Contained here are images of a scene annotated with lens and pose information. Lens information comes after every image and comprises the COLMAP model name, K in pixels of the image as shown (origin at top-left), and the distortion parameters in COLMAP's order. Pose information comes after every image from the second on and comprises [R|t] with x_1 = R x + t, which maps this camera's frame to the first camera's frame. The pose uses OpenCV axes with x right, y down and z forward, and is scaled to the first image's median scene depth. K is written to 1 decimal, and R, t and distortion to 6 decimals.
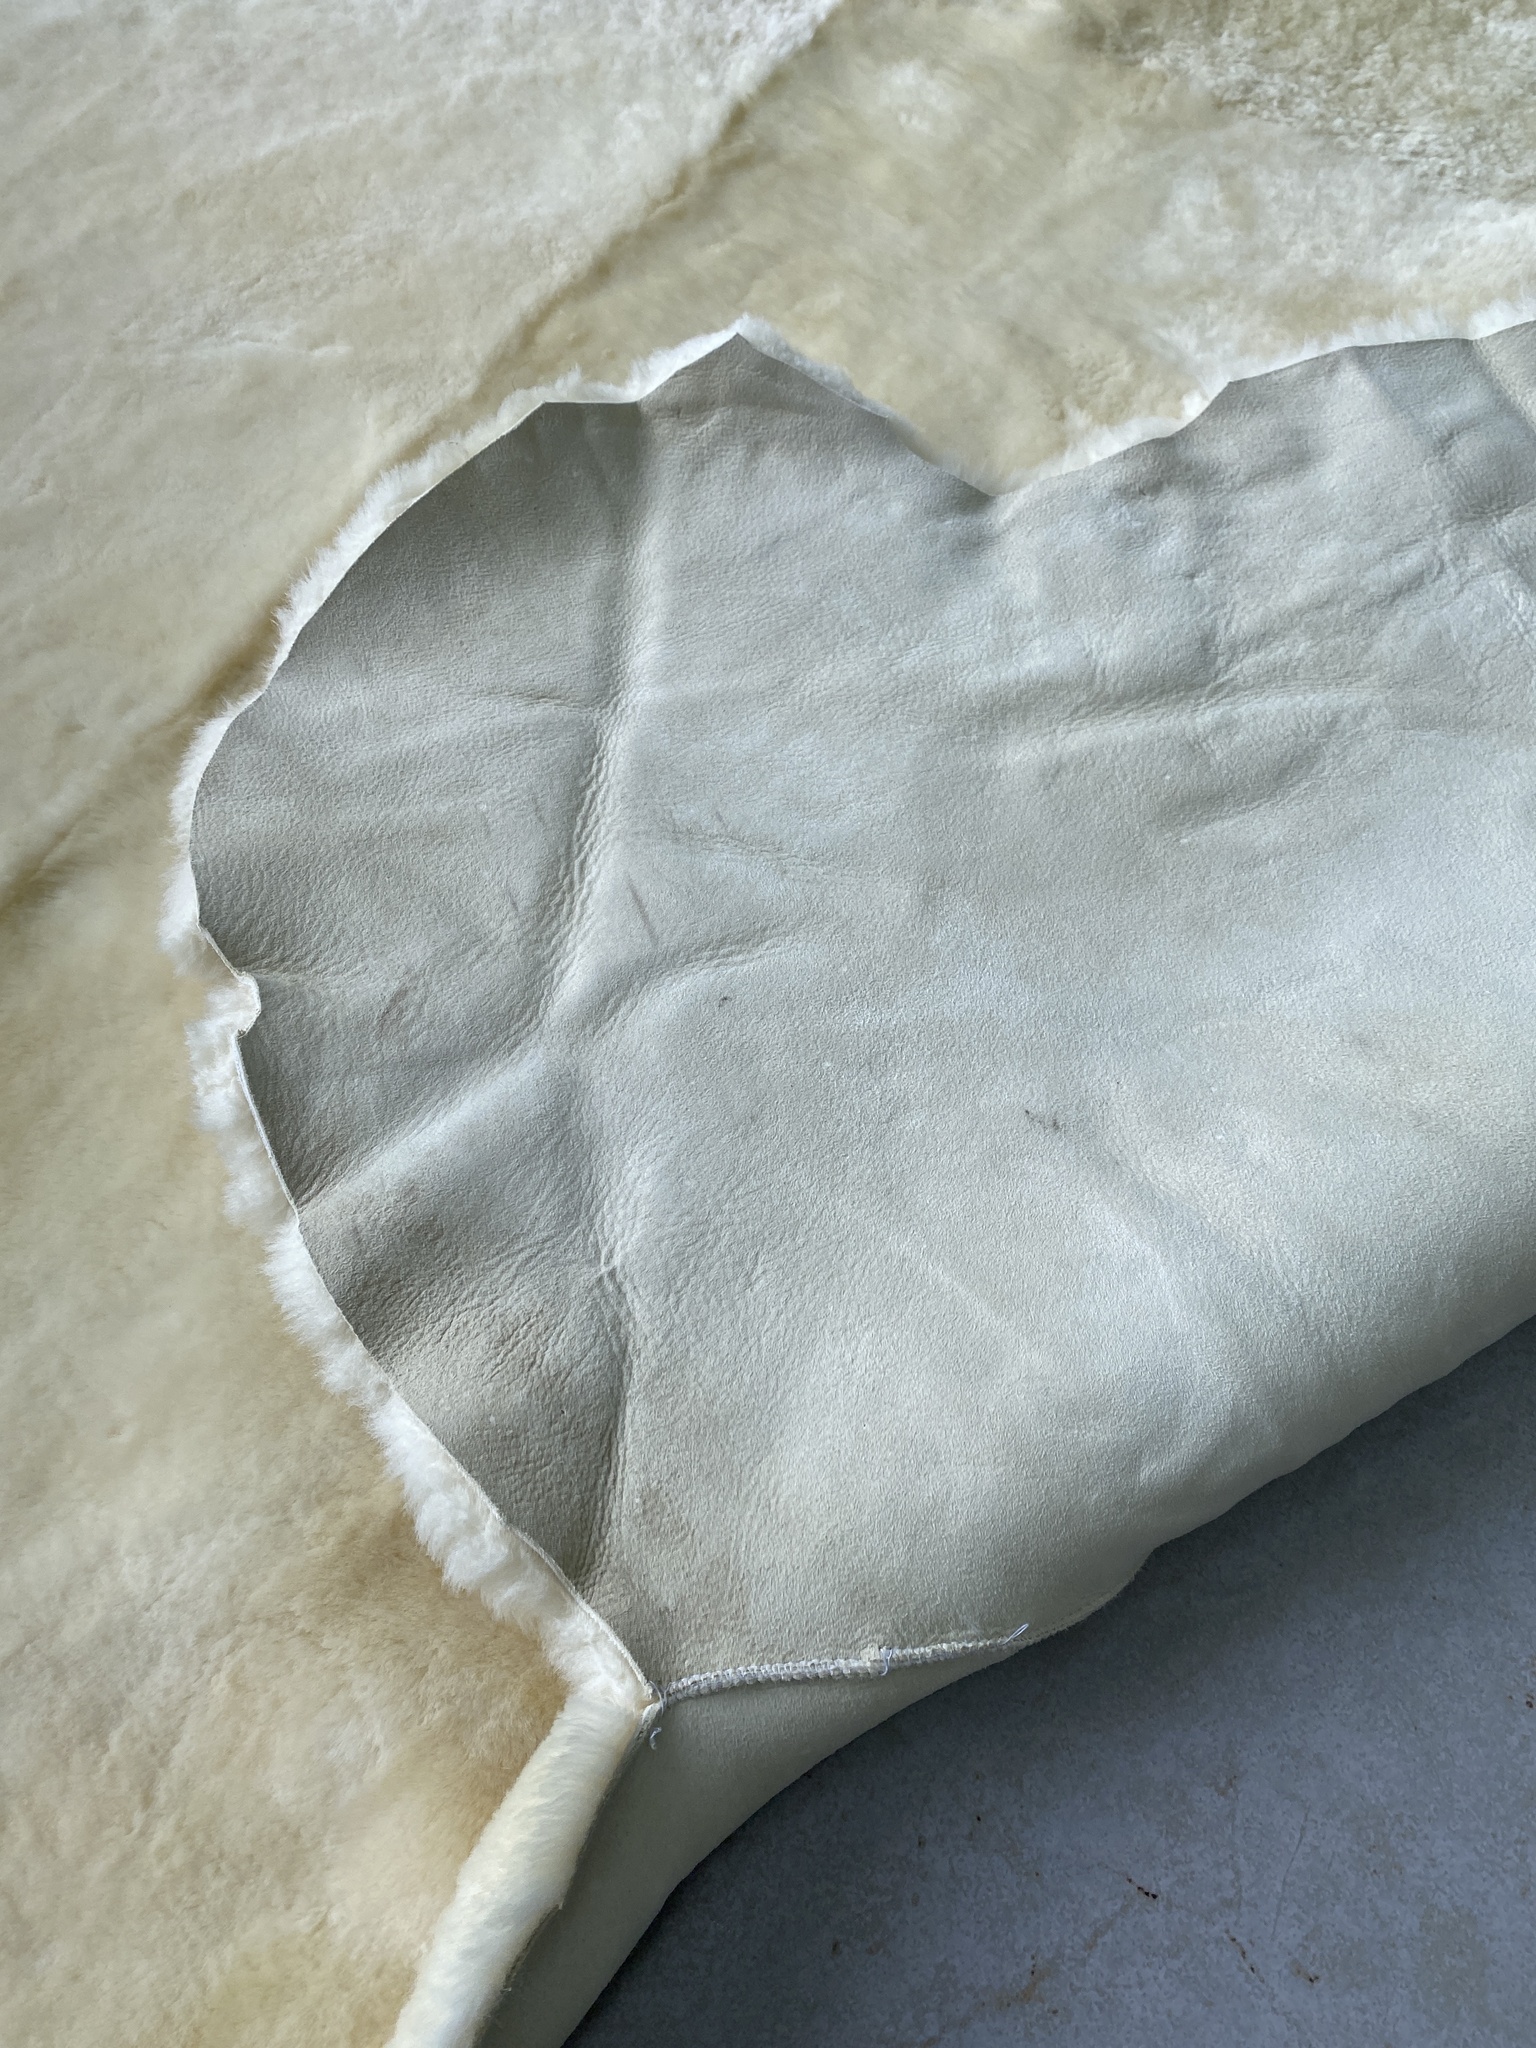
lens RADIAL K [[1552.0, 0, 733.7], [0, 1552.0, 1000.1], [0, 0, 1]] dist [0.044286, -0.046403]
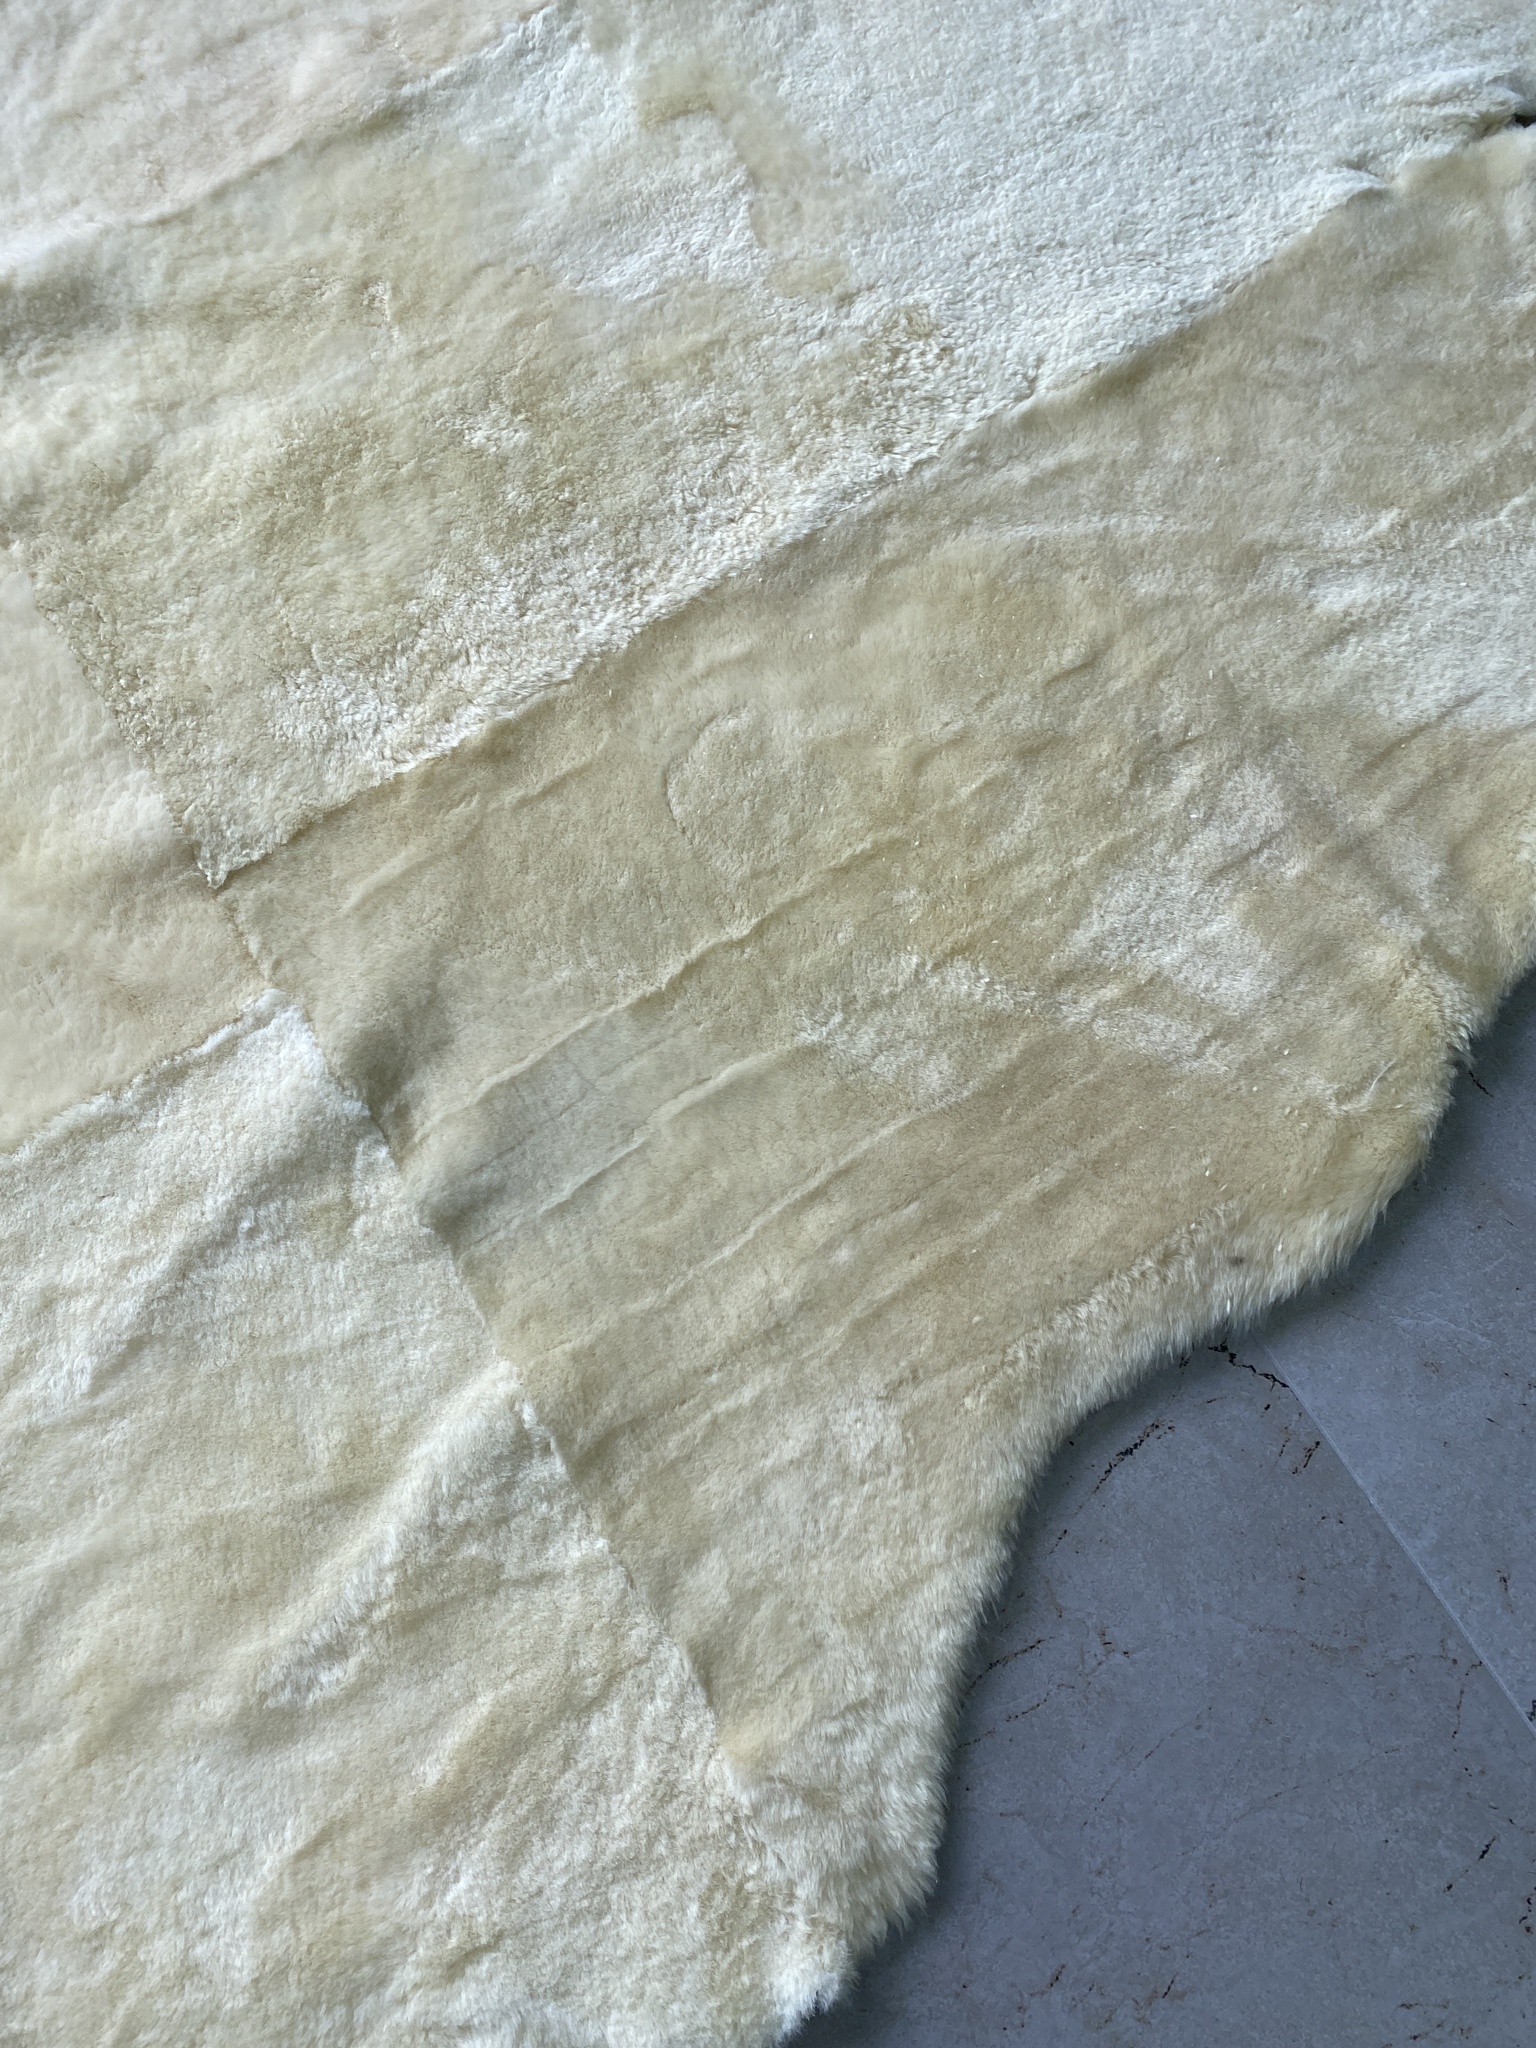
lens RADIAL K [[1552.0, 0, 807.8], [0, 1552.0, 974.3], [0, 0, 1]] dist [0.044286, -0.046403]
pose [[0.921071, 0.381893, -0.076064, 1.115527], [-0.359139, 0.908633, 0.213083, -0.807680], [0.150489, -0.168947, 0.974069, -0.201024]]
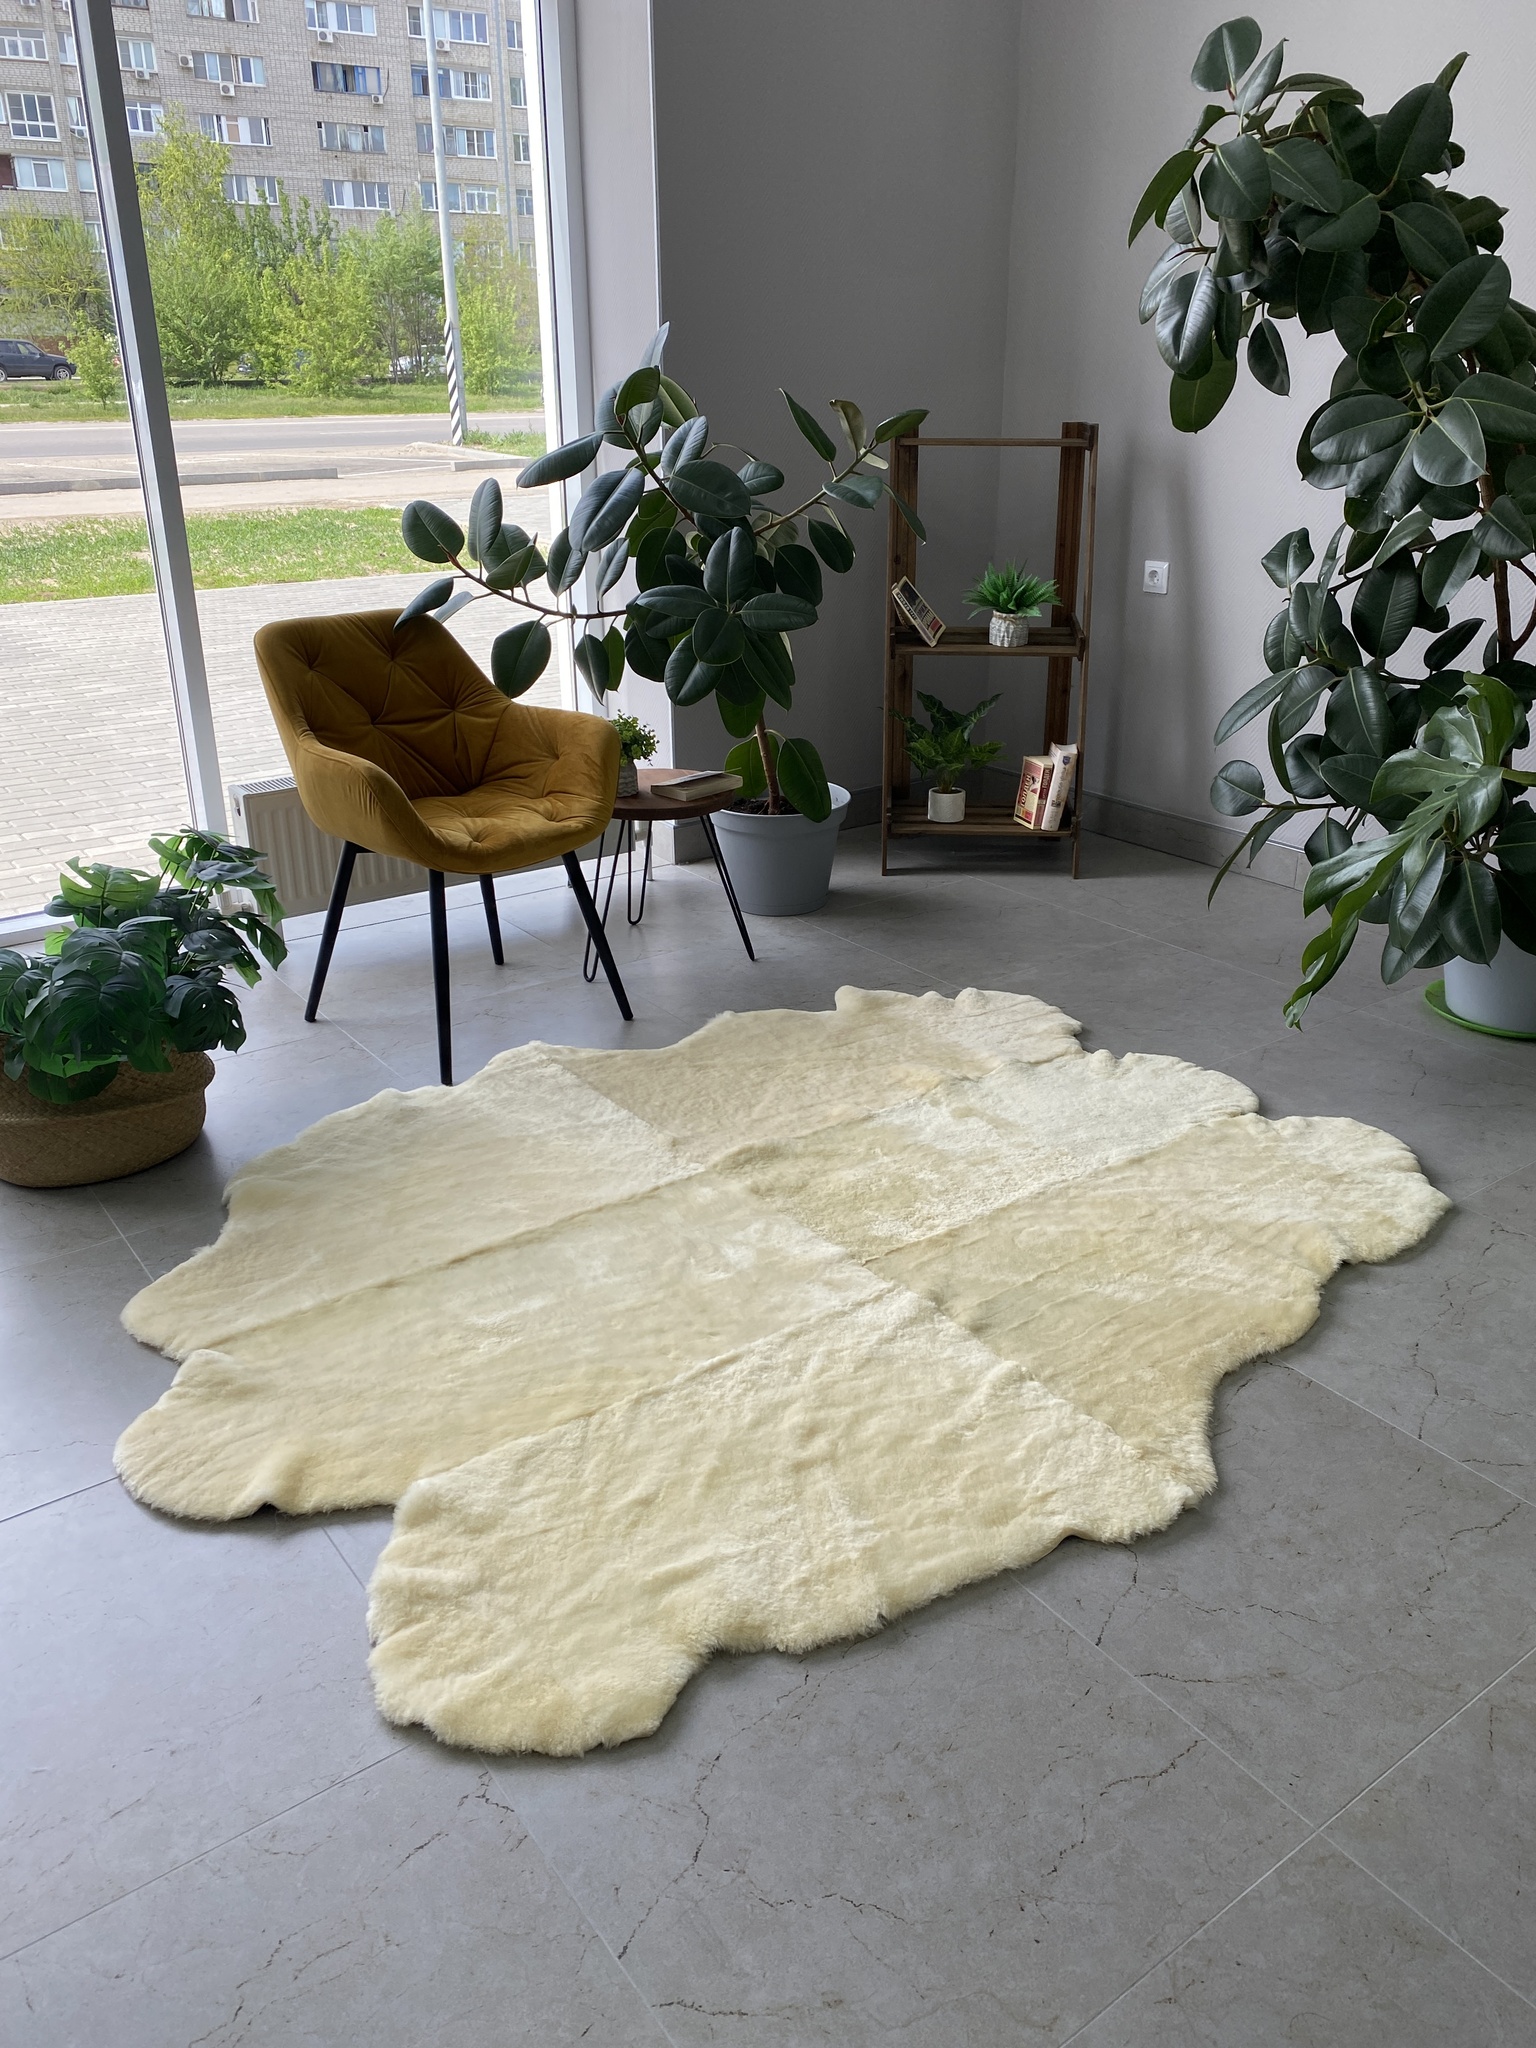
lens RADIAL K [[1552.0, 0, 789.8], [0, 1552.0, 1014.0], [0, 0, 1]] dist [0.044286, -0.046403]
pose [[0.945066, 0.161471, -0.284215, 1.291347], [-0.312479, 0.701510, -0.640500, 1.401268], [0.095957, 0.694126, 0.713429, -1.875367]]
